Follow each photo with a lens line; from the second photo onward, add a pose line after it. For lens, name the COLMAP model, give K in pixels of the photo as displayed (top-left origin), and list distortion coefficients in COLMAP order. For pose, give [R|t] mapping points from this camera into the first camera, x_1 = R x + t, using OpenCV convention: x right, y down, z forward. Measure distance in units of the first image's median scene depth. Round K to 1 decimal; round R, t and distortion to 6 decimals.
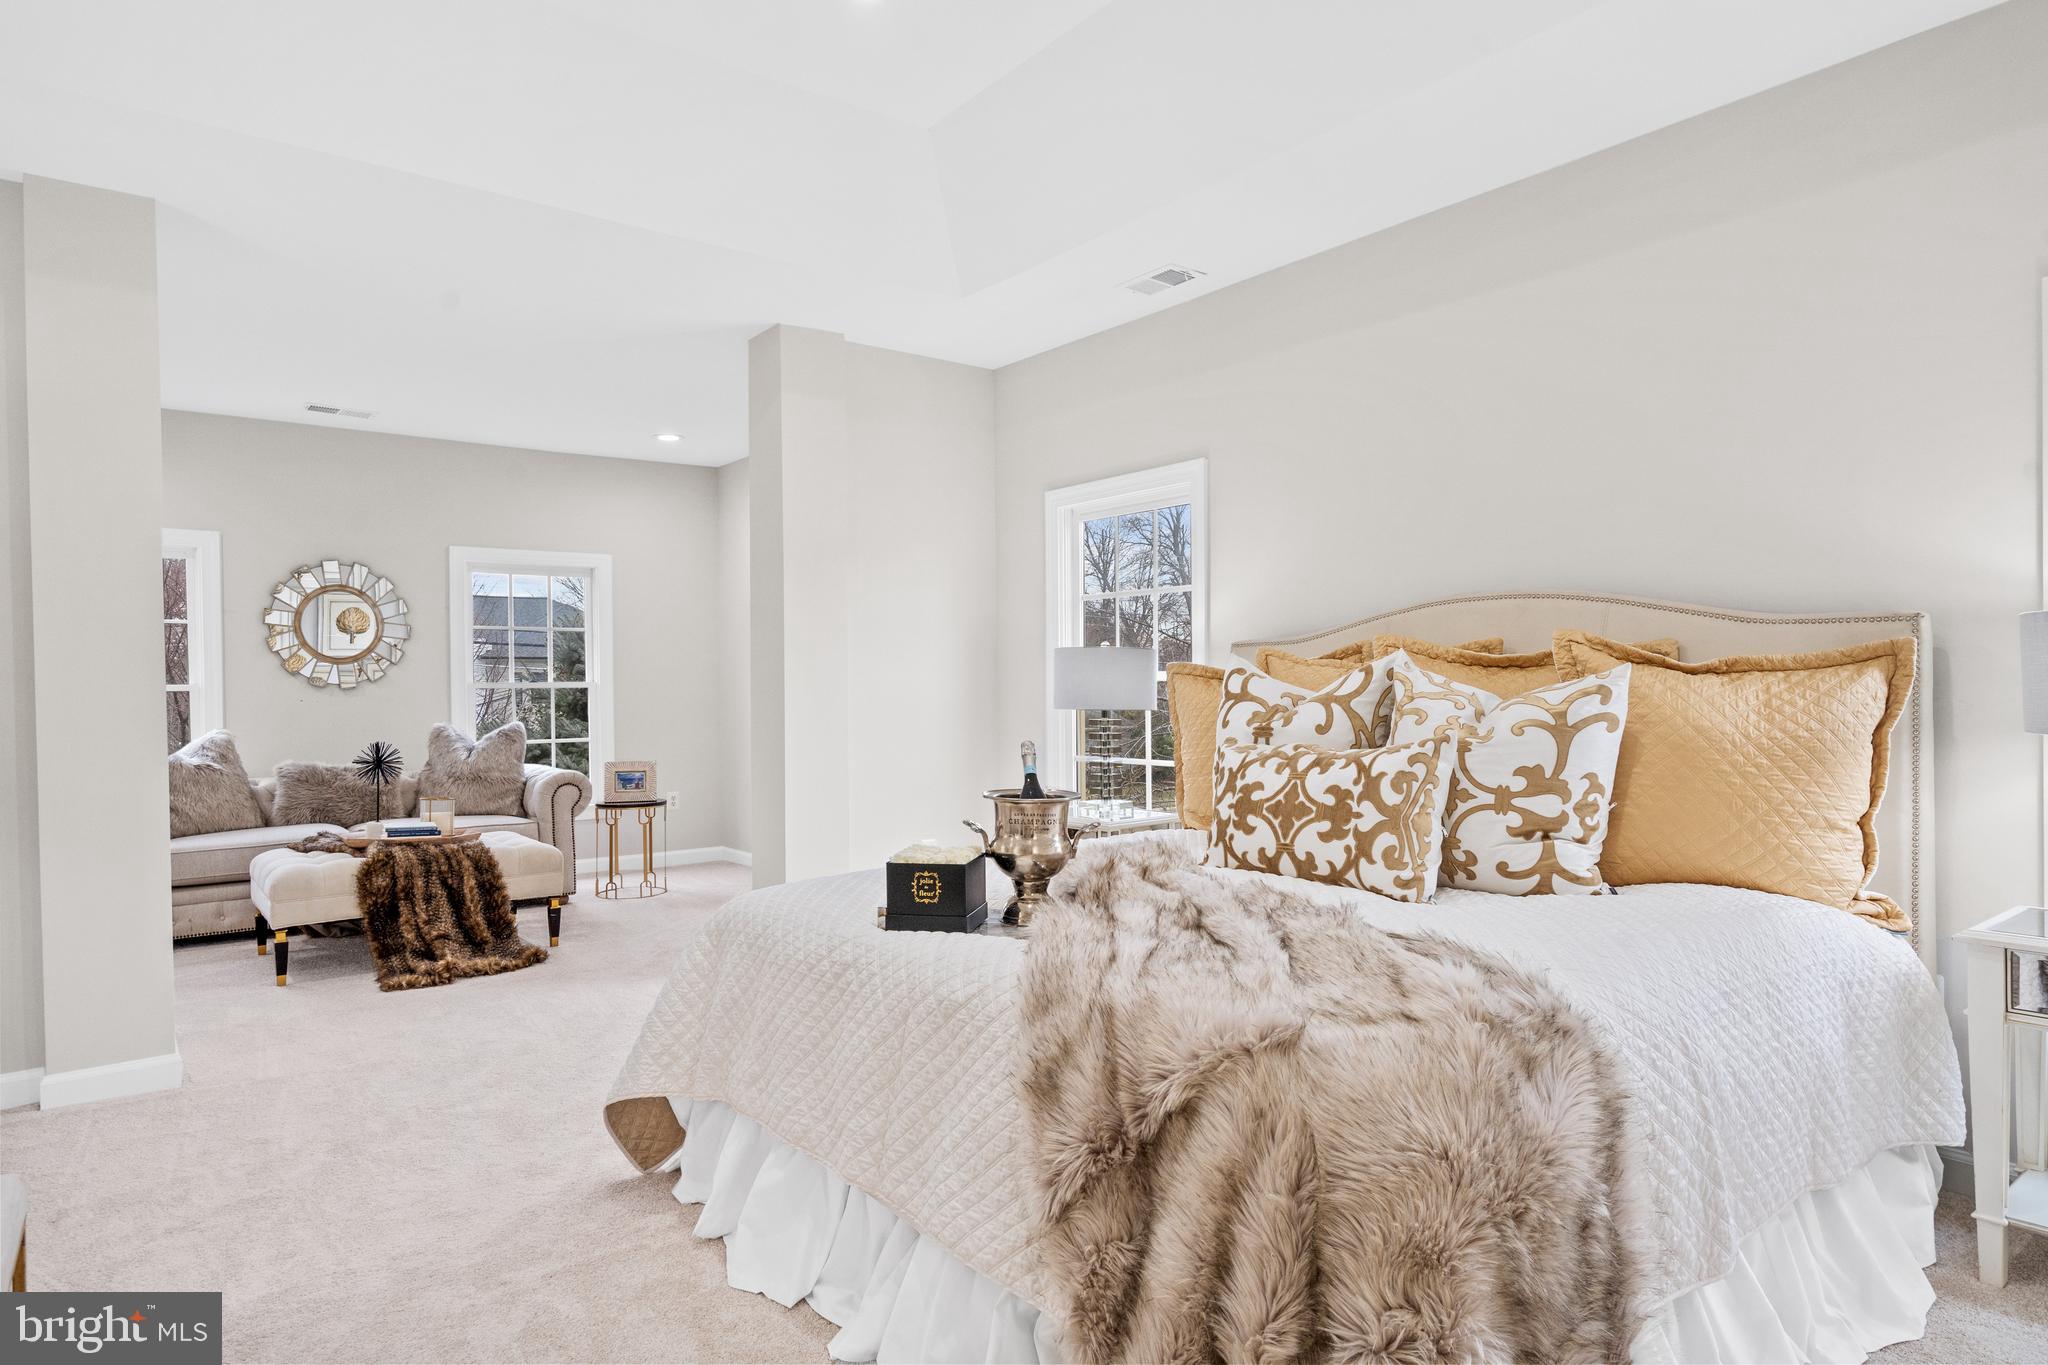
lens RADIAL K [[1172.9, 0, 1050.5], [0, 1172.9, 696.5], [0, 0, 1]] dist [0.006201, 0.000125]
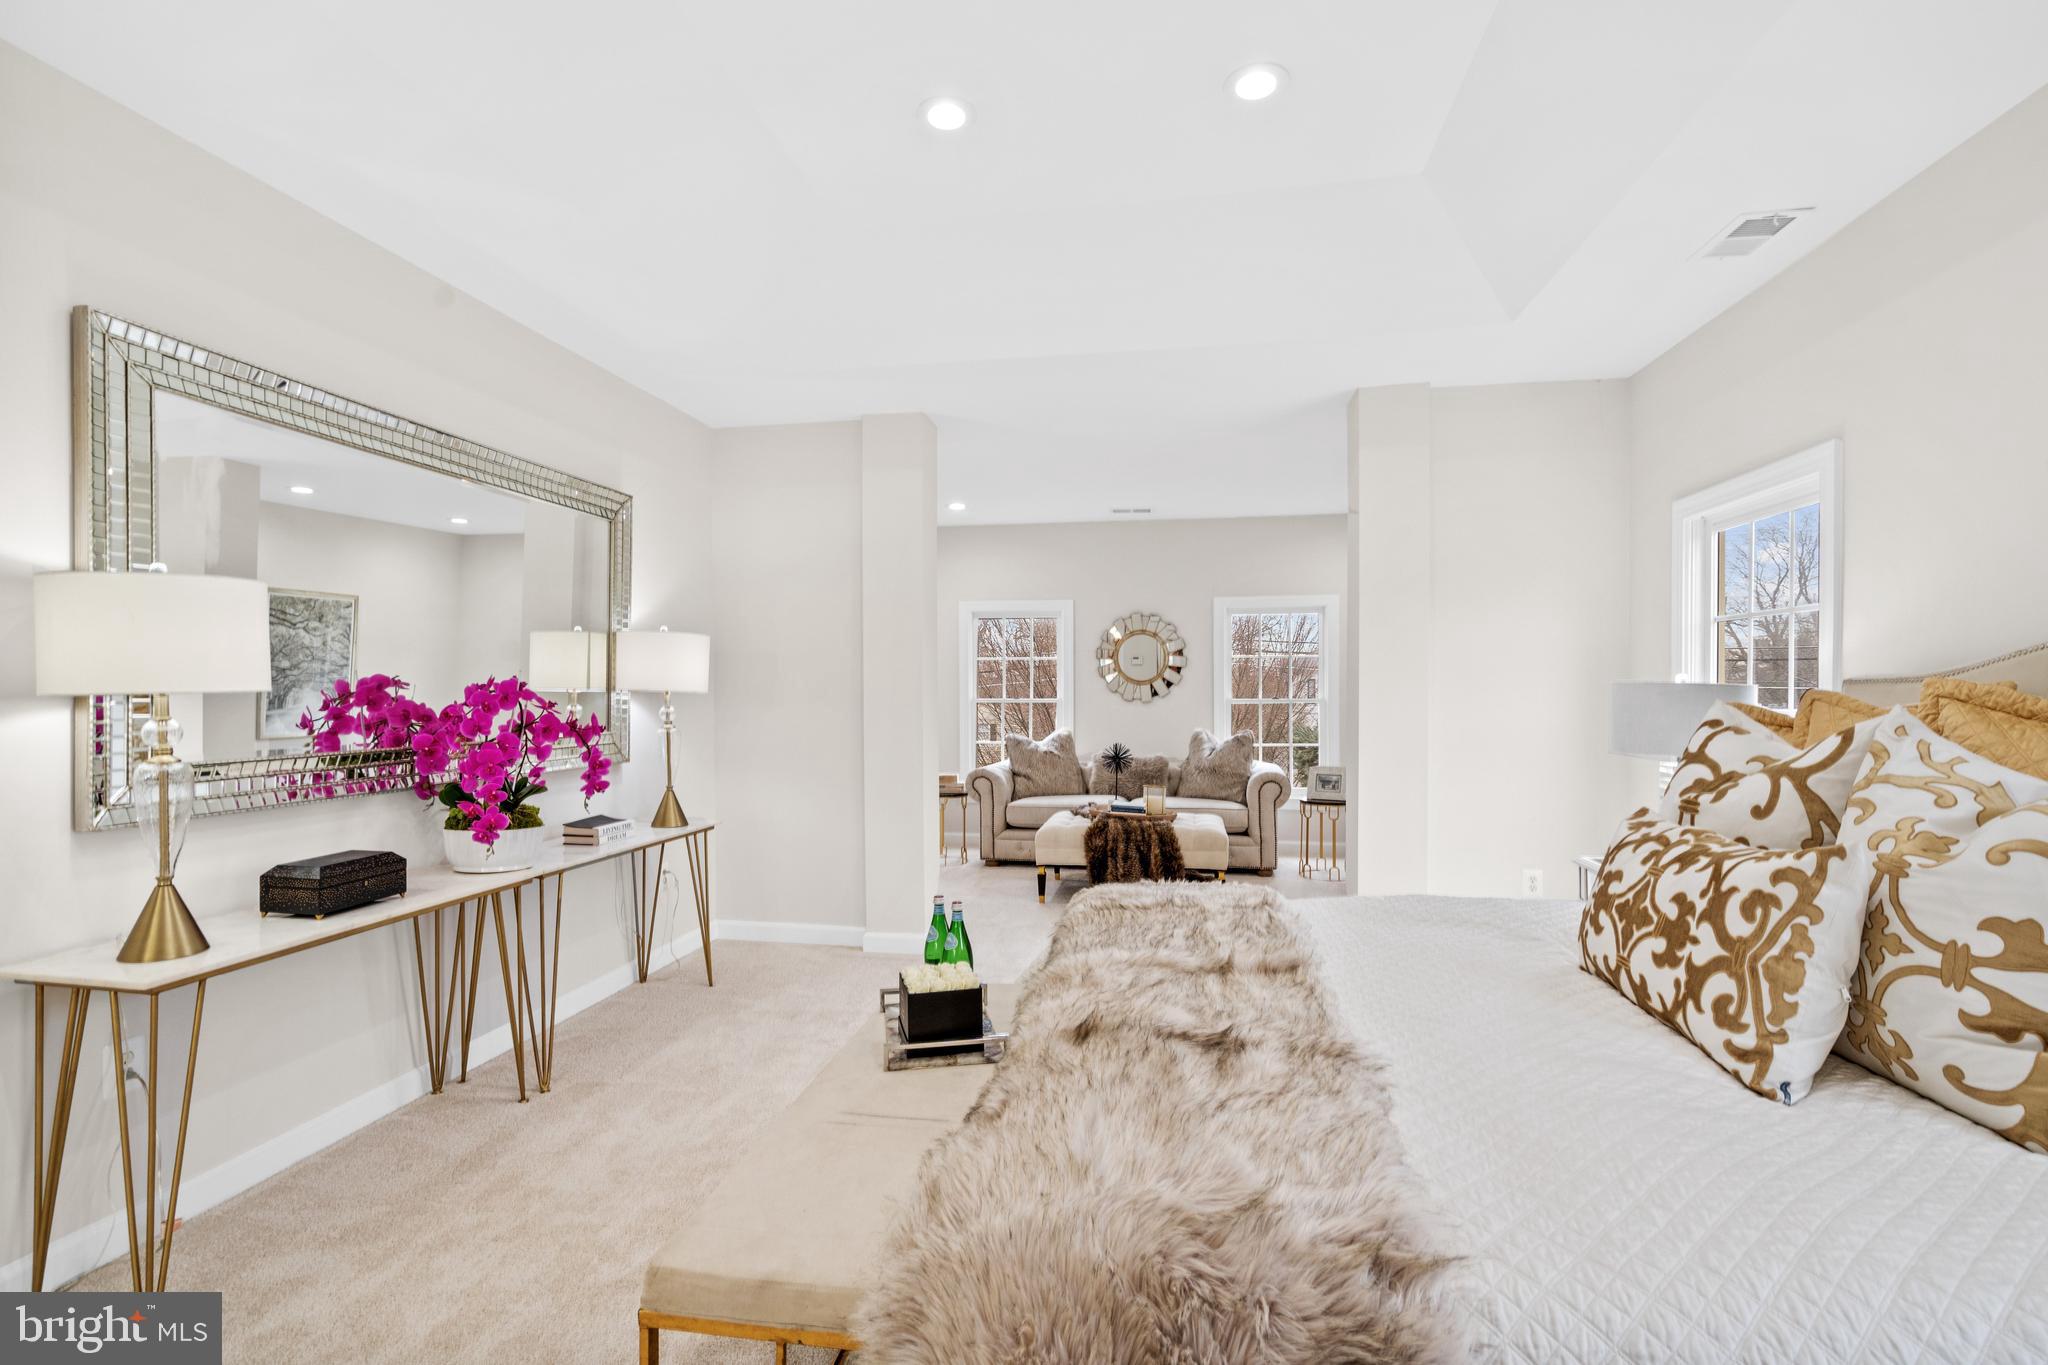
lens RADIAL K [[961.0, 0, 1053.2], [0, 961.0, 689.5], [0, 0, 1]] dist [-0.000421, 0.002019]
pose [[0.664041, 0.012785, -0.747587, 0.381407], [-0.017283, 0.999849, 0.001747, -0.041413], [0.747497, 0.011760, 0.664161, 0.267078]]
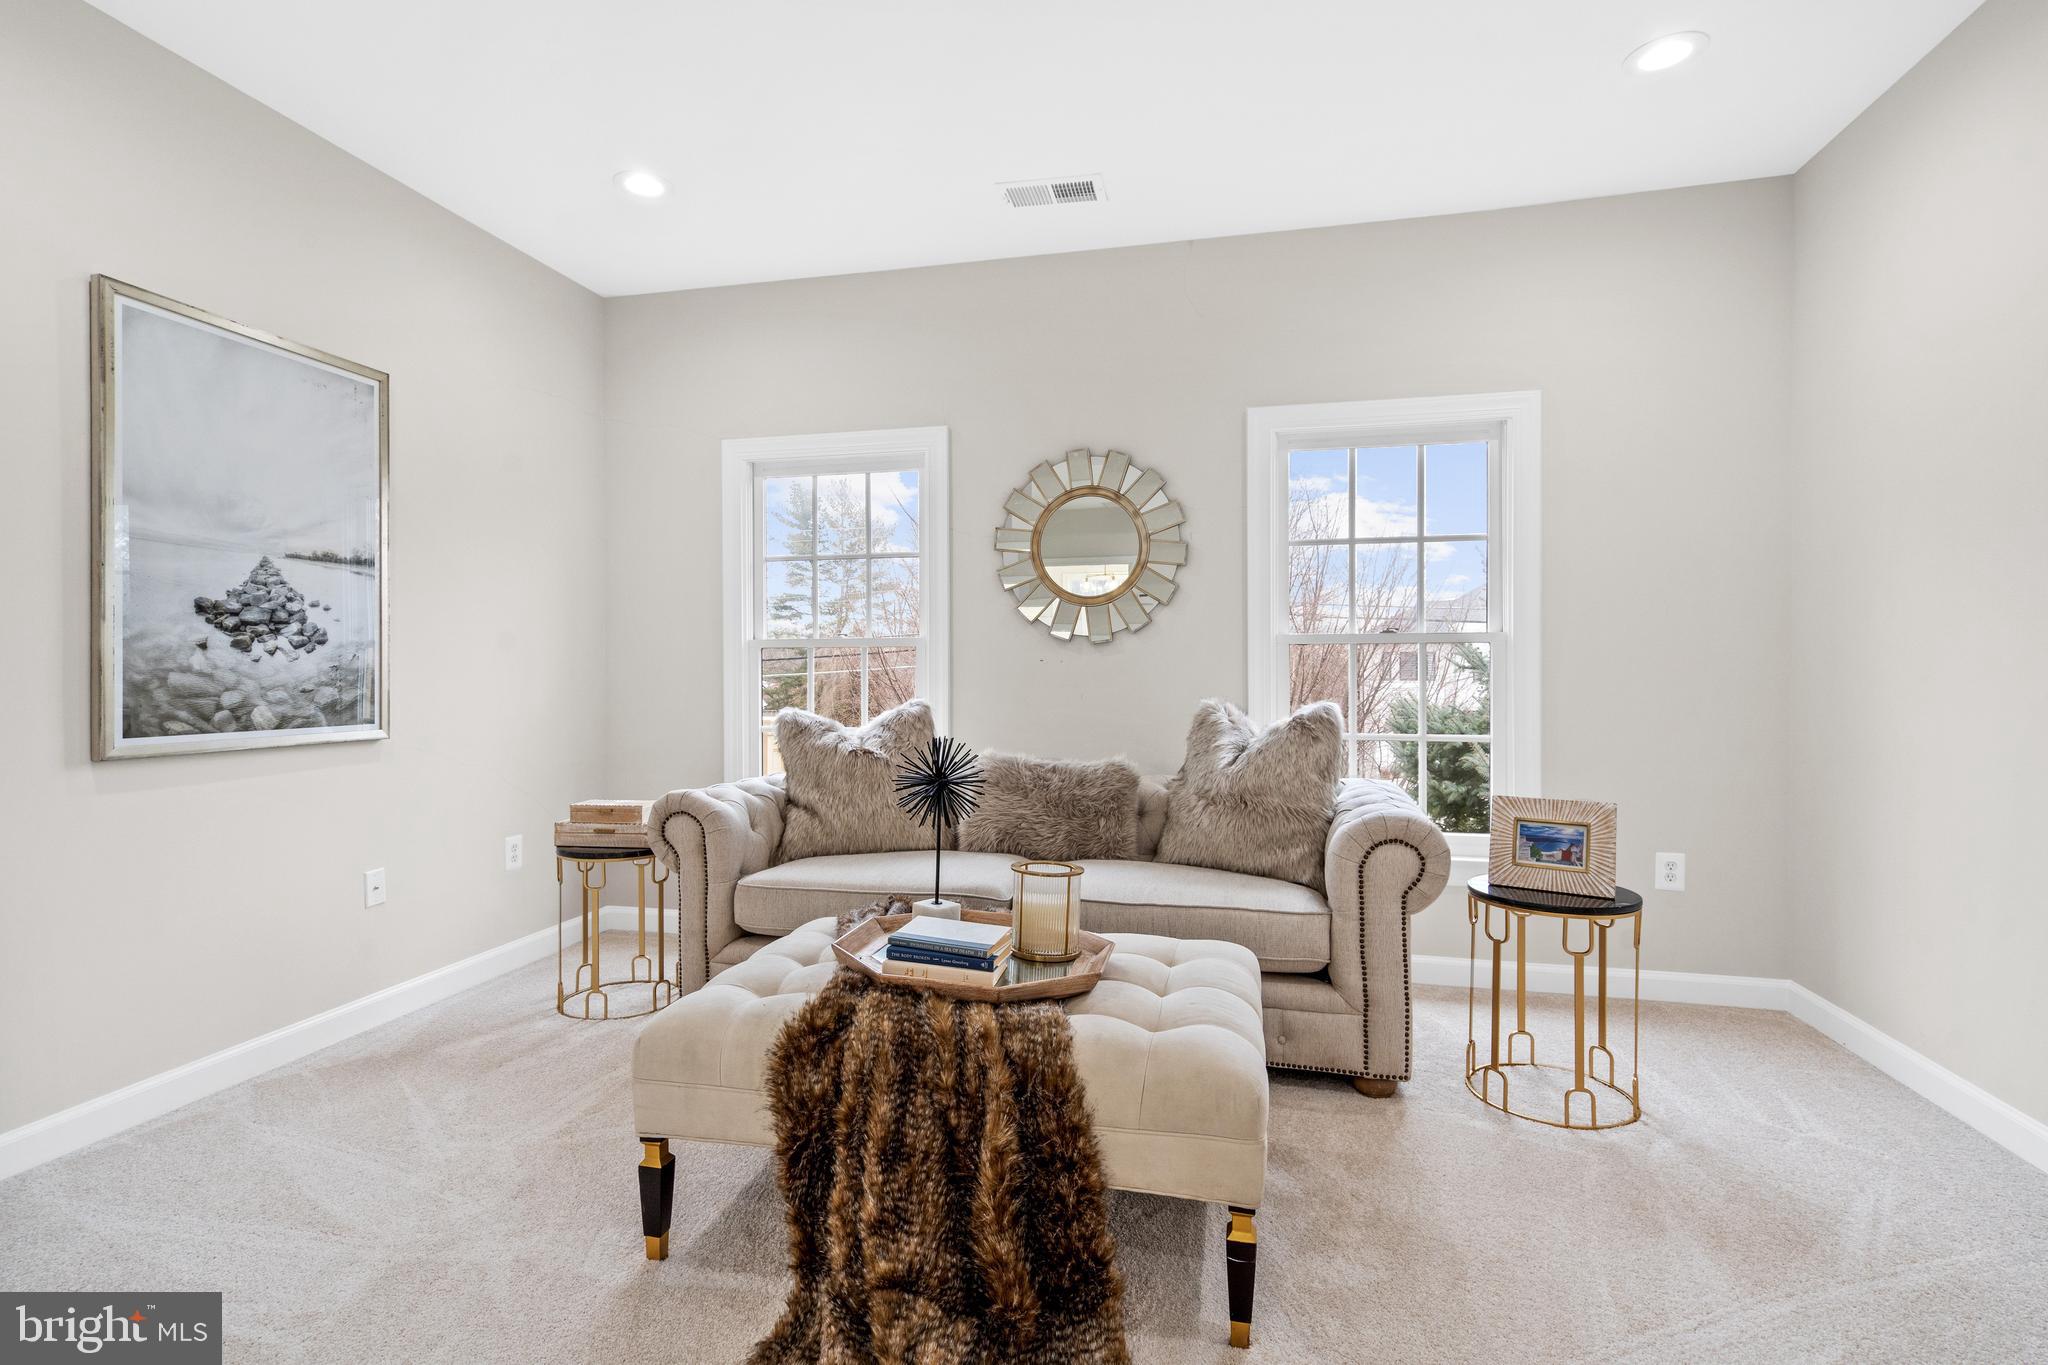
lens RADIAL K [[918.2, 0, 1031.5], [0, 918.2, 670.3], [0, 0, 1]] dist [-0.001406, -0.000189]
pose [[0.588891, 0.010467, -0.808145, -0.384501], [-0.014571, 0.999891, 0.002332, 0.015302], [0.808081, 0.010402, 0.588979, 1.266235]]
